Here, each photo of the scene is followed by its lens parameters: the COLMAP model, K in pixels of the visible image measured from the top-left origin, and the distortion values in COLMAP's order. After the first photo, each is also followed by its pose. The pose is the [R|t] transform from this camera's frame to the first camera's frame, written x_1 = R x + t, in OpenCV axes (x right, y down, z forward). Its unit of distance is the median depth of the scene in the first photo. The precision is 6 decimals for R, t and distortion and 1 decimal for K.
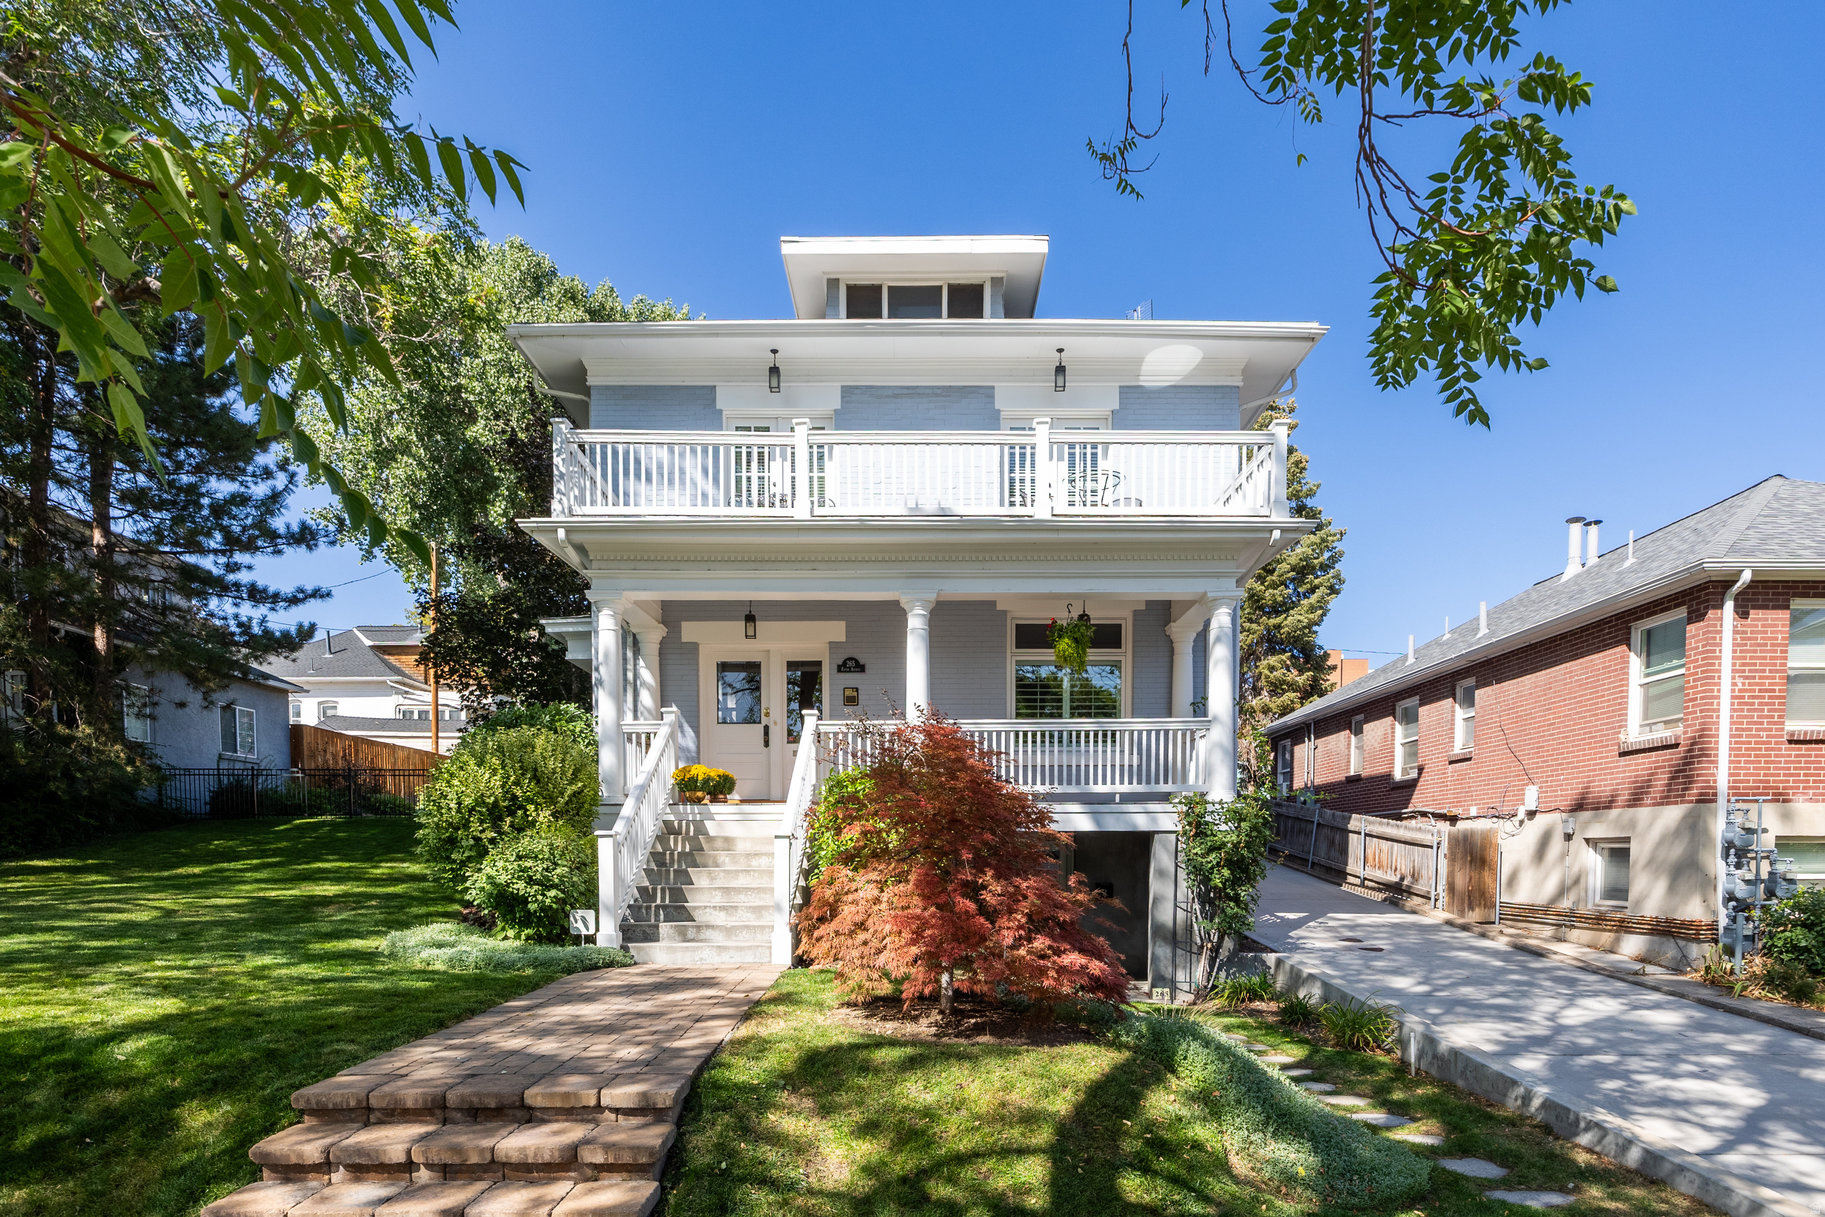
lens RADIAL K [[864.5, 0, 902.6], [0, 864.5, 668.3], [0, 0, 1]] dist [-0.009409, -0.000456]
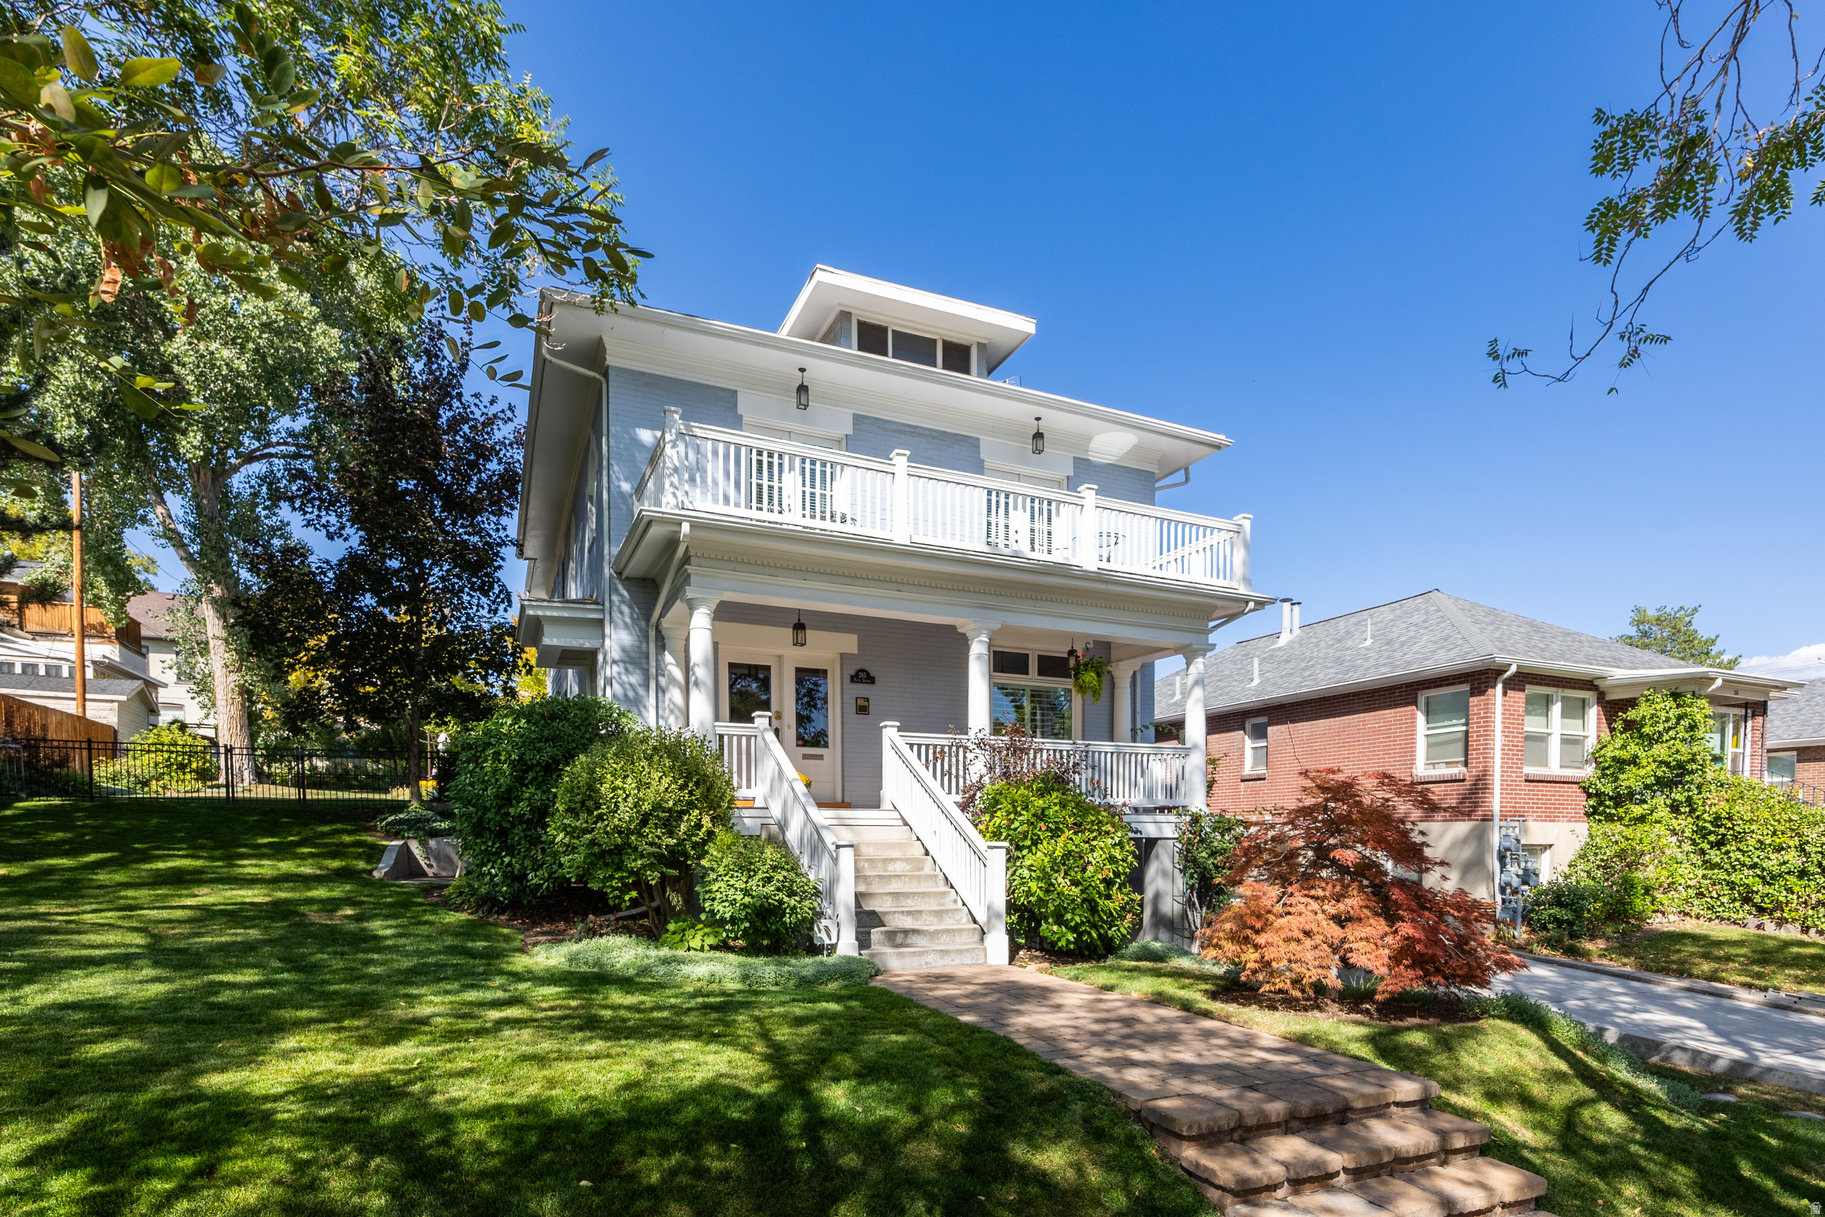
lens RADIAL K [[817.4, 0, 871.9], [0, 817.4, 647.8], [0, 0, 1]] dist [-0.010163, -0.000398]
pose [[0.934985, 0.085535, 0.344219, -0.430197], [-0.078799, 0.996326, -0.033539, -0.006579], [-0.345823, 0.004234, 0.938290, 0.050619]]
